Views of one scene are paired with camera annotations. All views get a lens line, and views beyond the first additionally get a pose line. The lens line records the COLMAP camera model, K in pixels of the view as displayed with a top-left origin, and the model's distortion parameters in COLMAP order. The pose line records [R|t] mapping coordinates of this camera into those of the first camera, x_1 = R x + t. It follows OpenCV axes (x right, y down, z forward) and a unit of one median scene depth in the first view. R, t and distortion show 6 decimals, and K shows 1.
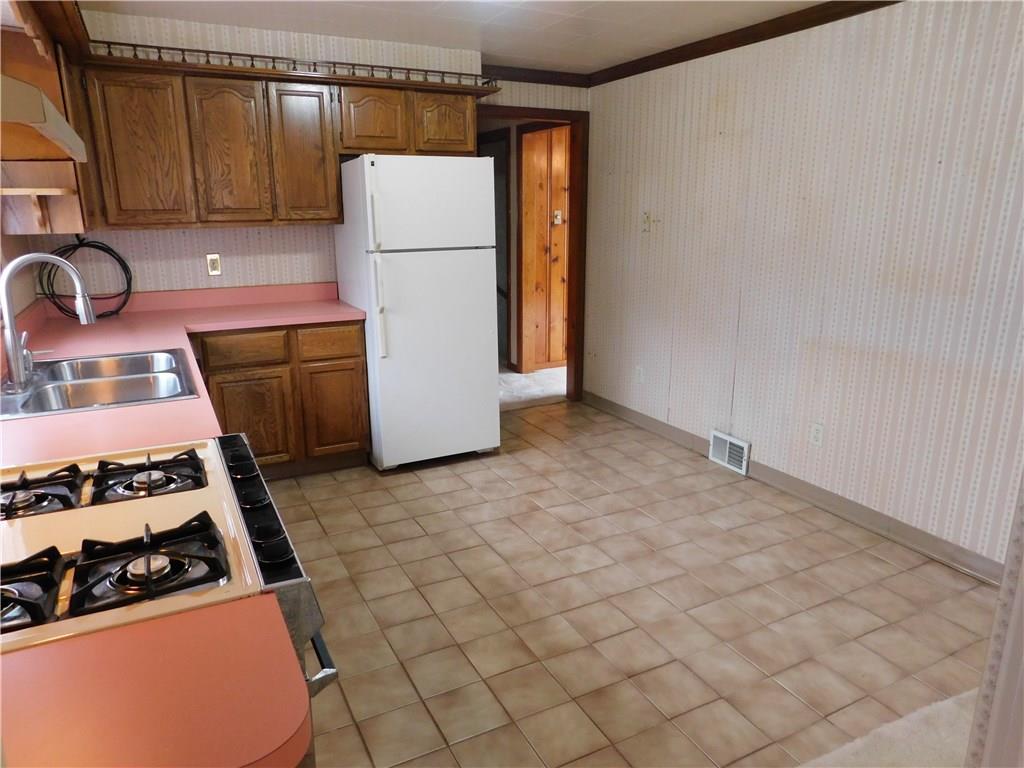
lens RADIAL K [[688.4, 0, 511.5], [0, 688.4, 386.9], [0, 0, 1]] dist [-0.034409, 0.010518]
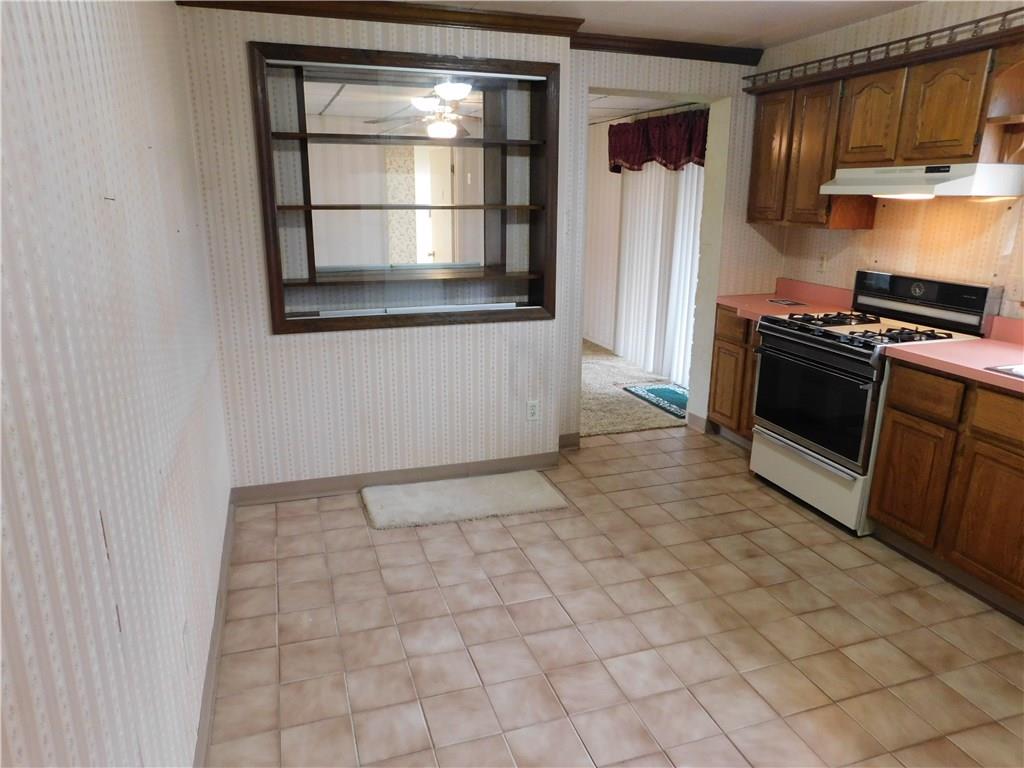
lens RADIAL K [[688.4, 0, 511.5], [0, 688.4, 386.4], [0, 0, 1]] dist [-0.034409, 0.010518]
pose [[-0.988159, -0.053858, 0.143672, 0.175915], [0.025602, 0.865366, 0.500487, -0.466278], [-0.151284, 0.498238, -0.853740, 1.696479]]
